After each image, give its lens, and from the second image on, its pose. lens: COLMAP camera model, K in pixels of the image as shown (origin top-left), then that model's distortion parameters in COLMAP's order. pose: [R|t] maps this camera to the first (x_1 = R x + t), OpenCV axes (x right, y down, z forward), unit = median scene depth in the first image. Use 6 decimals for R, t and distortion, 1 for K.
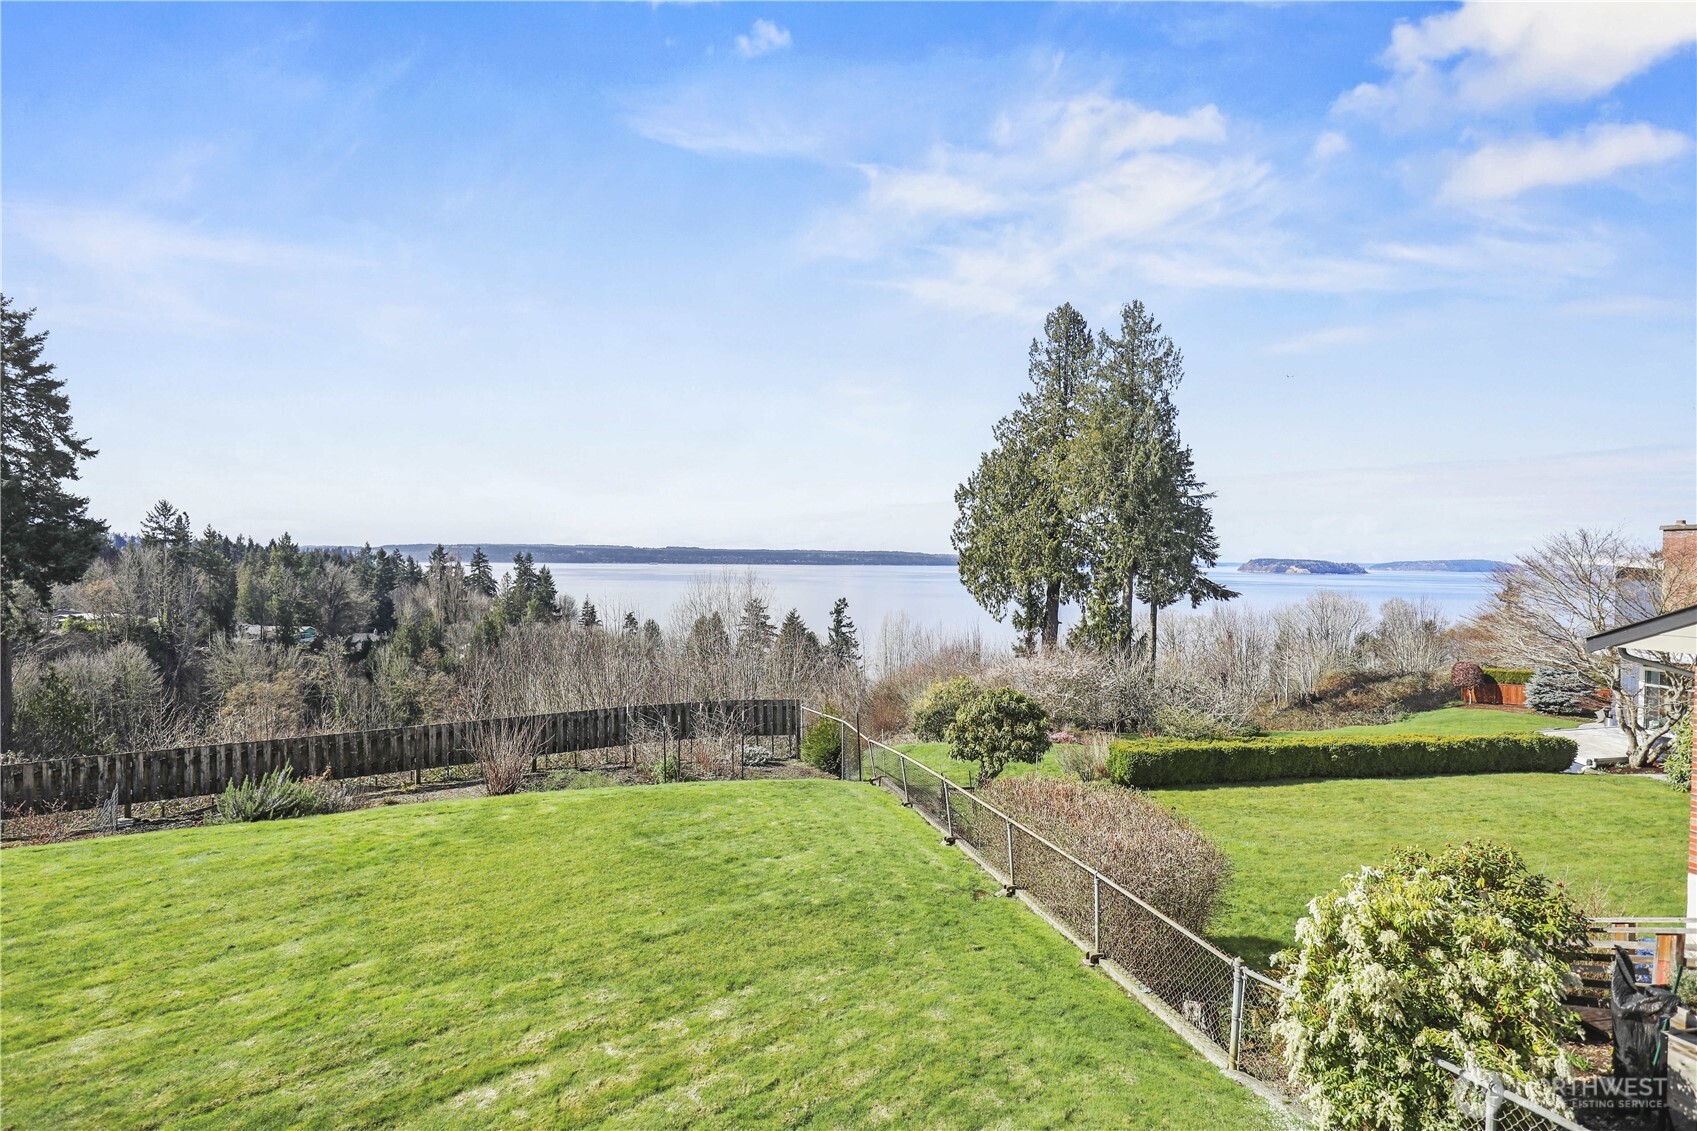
lens RADIAL K [[897.5, 0, 854.6], [0, 897.5, 563.3], [0, 0, 1]] dist [0.014355, 0.000692]
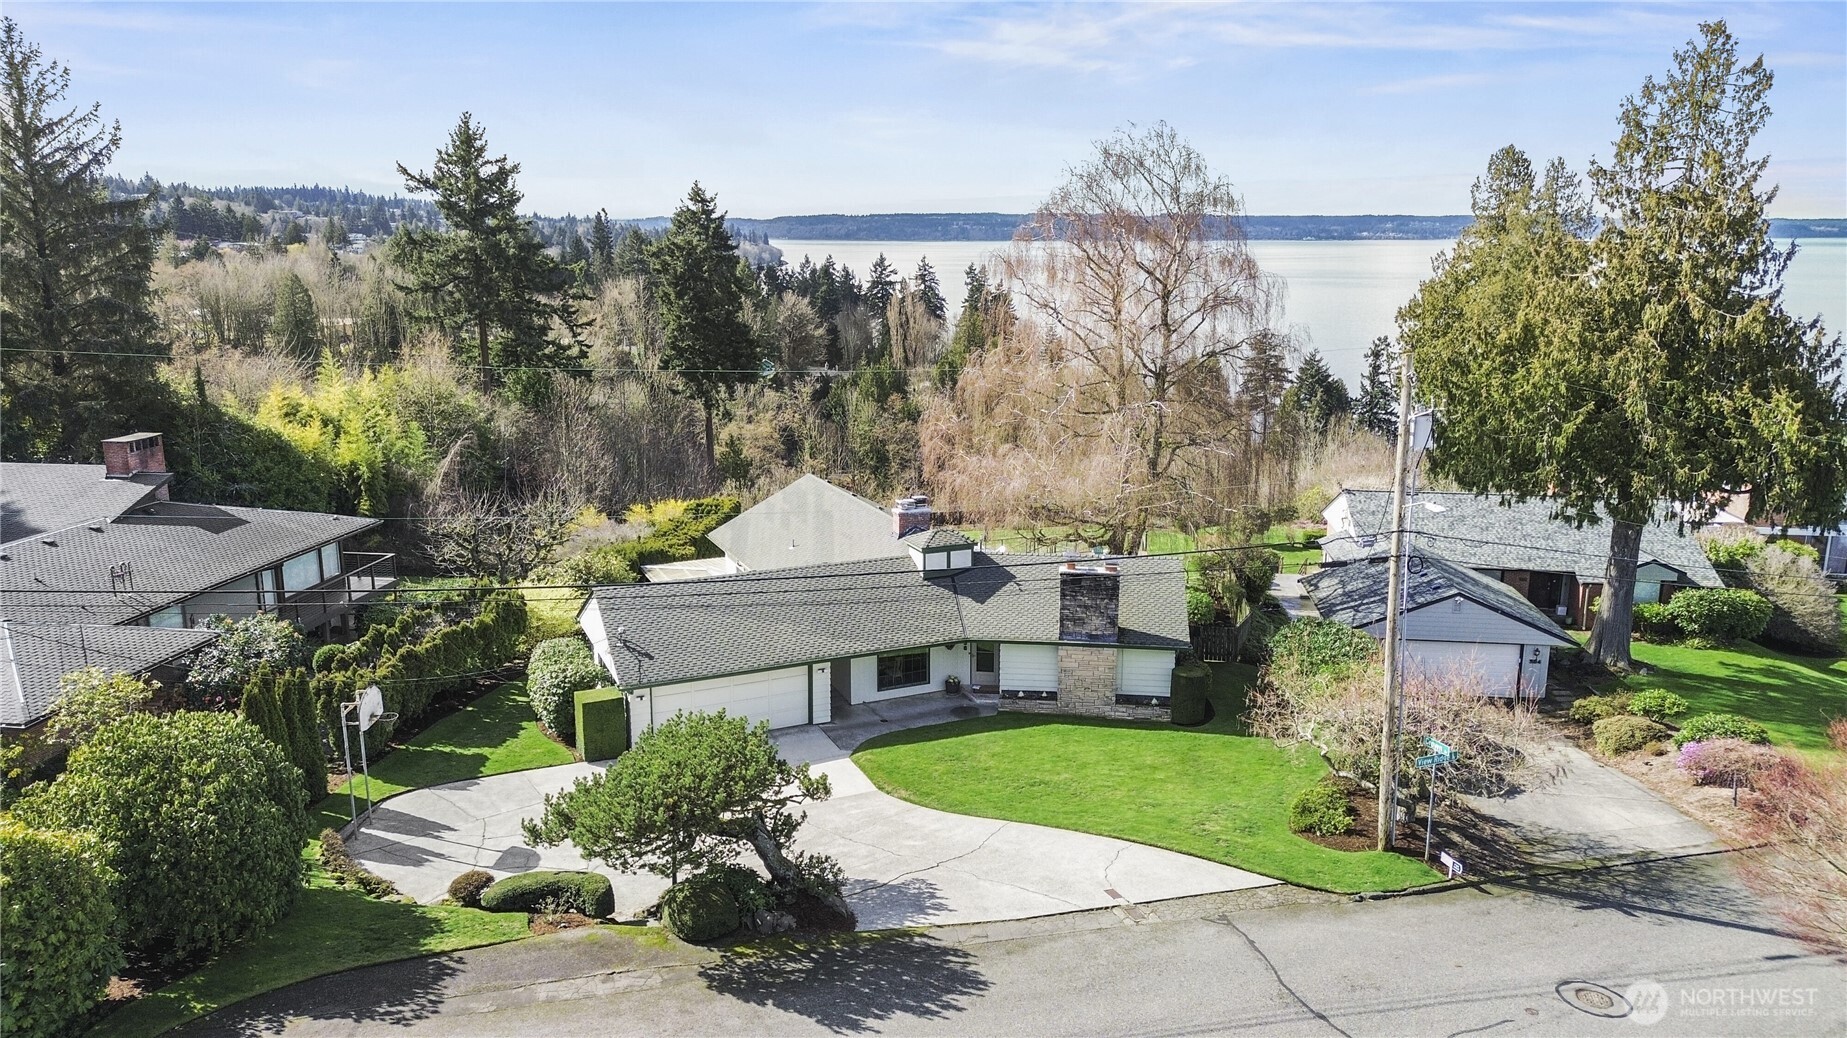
lens RADIAL K [[1352.8, 0, 916.2], [0, 1352.8, 523.4], [0, 0, 1]] dist [0.059021, -0.059624]
pose [[0.928202, 0.071034, -0.365234, 0.060058], [0.006453, 0.978386, 0.206686, -0.054465], [0.372021, -0.194203, 0.907681, -0.248995]]
